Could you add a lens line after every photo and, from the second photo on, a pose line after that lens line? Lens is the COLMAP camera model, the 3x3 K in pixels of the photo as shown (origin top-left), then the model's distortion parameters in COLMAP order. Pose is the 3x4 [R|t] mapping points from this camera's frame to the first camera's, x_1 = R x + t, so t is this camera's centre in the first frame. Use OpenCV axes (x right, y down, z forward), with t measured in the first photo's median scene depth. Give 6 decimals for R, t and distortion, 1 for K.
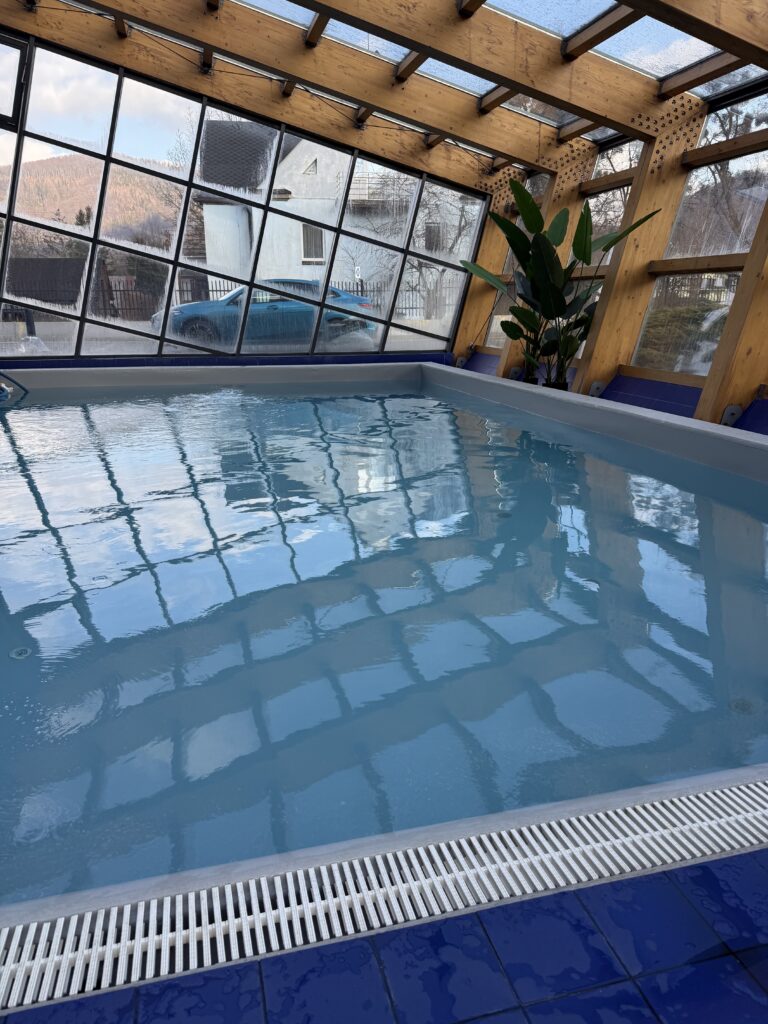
lens RADIAL K [[759.1, 0, 384.0], [0, 759.1, 512.0], [0, 0, 1]] dist [-0.002022, -0.002738]
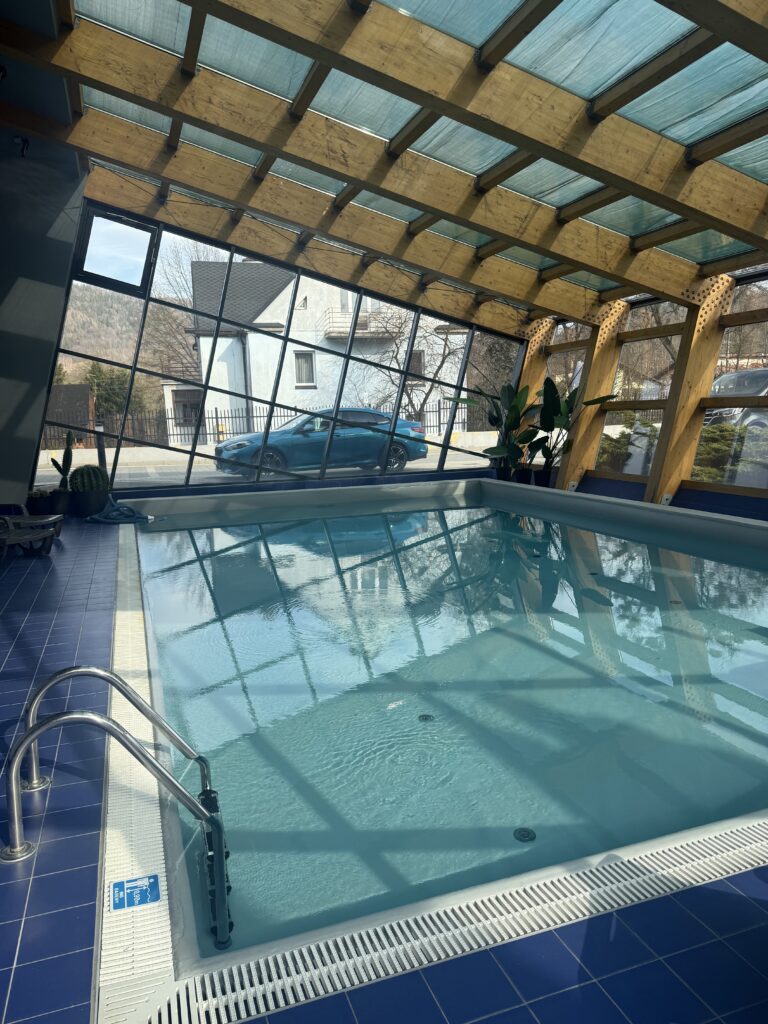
lens RADIAL K [[743.8, 0, 384.0], [0, 743.8, 512.0], [0, 0, 1]] dist [0.084864, -0.153482]
pose [[0.995905, -0.035991, 0.082934, -0.215934], [0.046992, 0.989762, -0.134773, -0.001877], [-0.077234, 0.138118, 0.987400, -0.123675]]
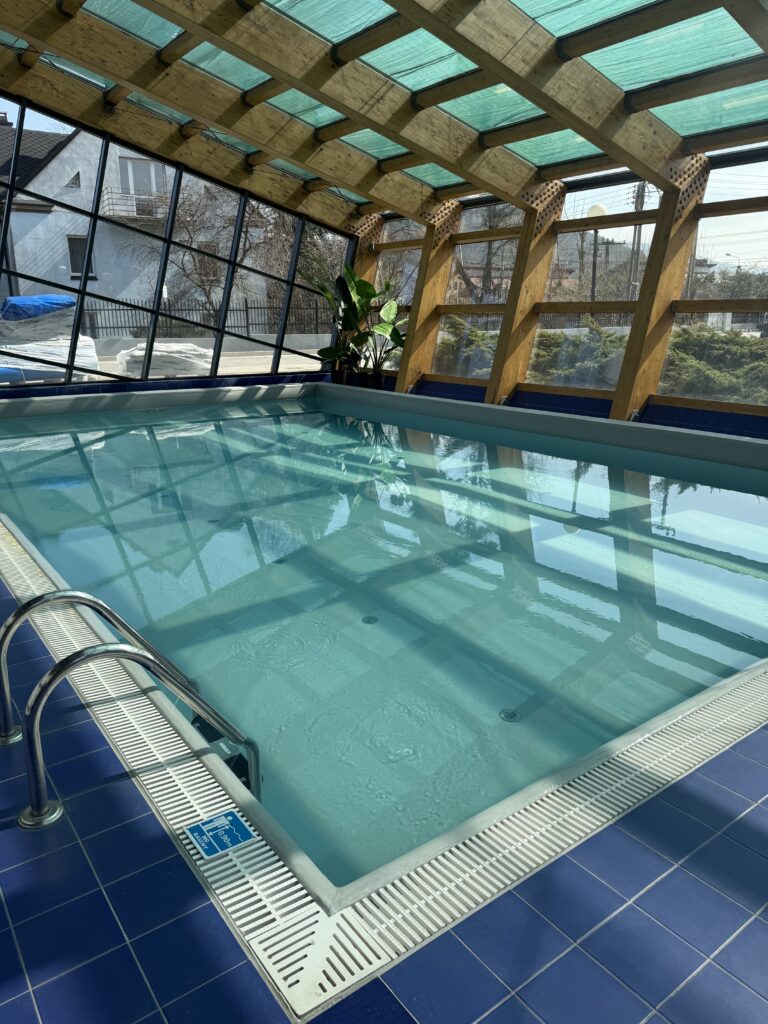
lens RADIAL K [[751.2, 0, 390.8], [0, 751.2, 512.6], [0, 0, 1]] dist [0.003724, -0.009219]
pose [[0.927766, -0.089602, 0.362246, -0.295463], [0.092978, 0.995635, 0.008138, -0.003966], [-0.361394, 0.026131, 0.932047, -0.082373]]
